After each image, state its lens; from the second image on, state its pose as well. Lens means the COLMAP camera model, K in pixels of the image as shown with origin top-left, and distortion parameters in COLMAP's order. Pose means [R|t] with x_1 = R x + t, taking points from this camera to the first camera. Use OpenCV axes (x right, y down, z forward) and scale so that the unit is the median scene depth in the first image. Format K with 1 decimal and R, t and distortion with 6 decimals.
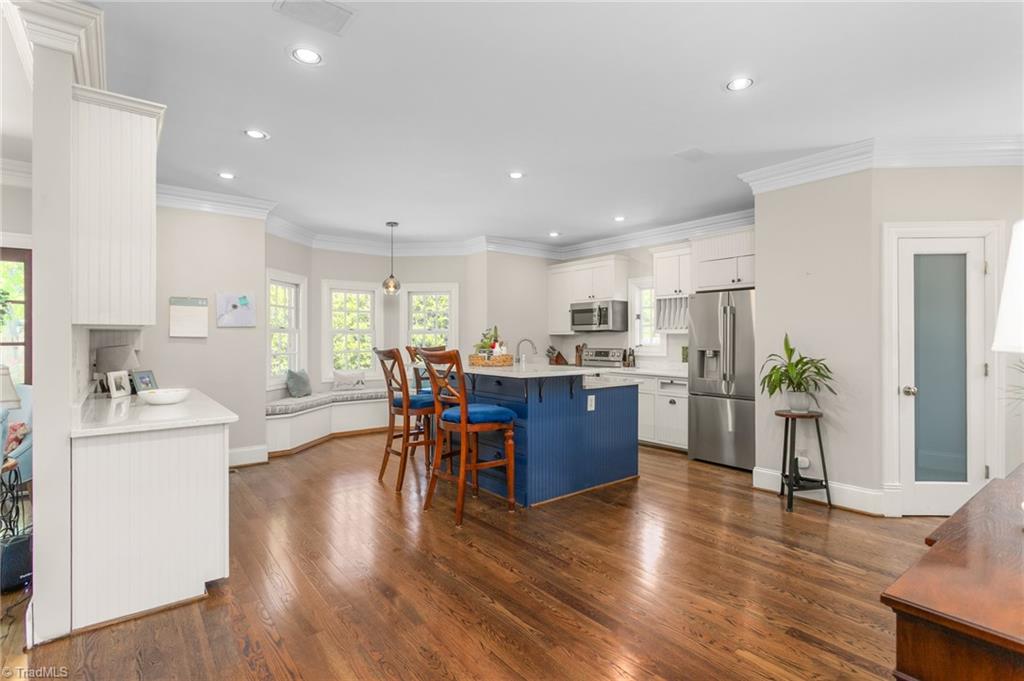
lens RADIAL K [[481.4, 0, 508.2], [0, 481.4, 340.8], [0, 0, 1]] dist [0.003263, 0.002573]
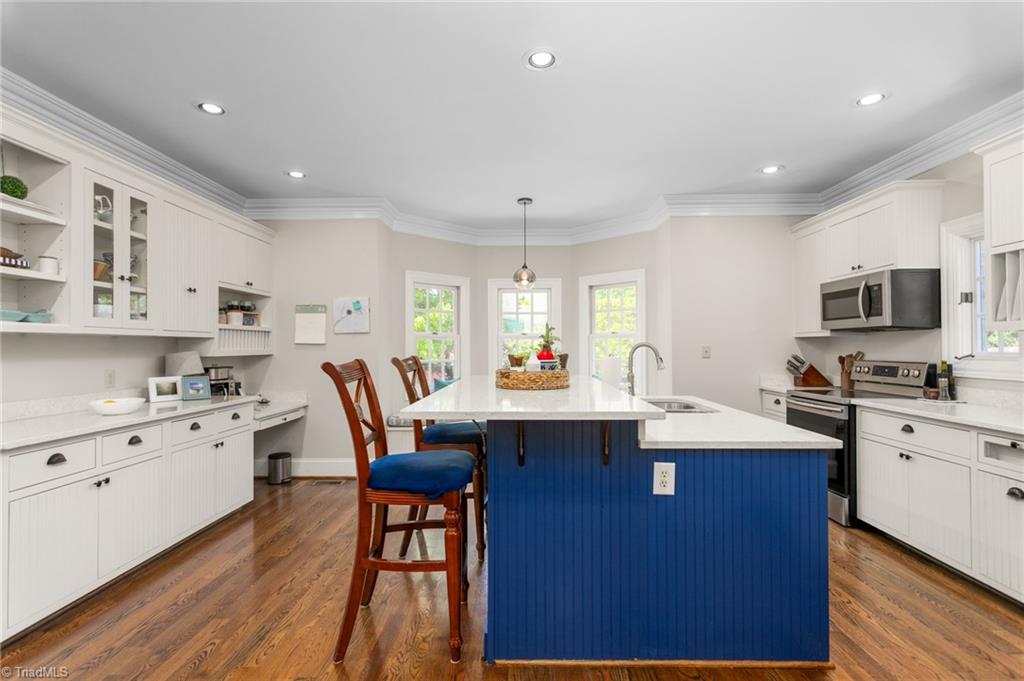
lens RADIAL K [[481.4, 0, 513.1], [0, 481.4, 338.6], [0, 0, 1]] dist [0.003263, 0.002573]
pose [[0.780937, -0.012025, -0.624495, 0.220587], [0.001332, 0.999844, -0.017586, -0.000121], [0.624609, 0.012902, 0.780831, 0.334499]]
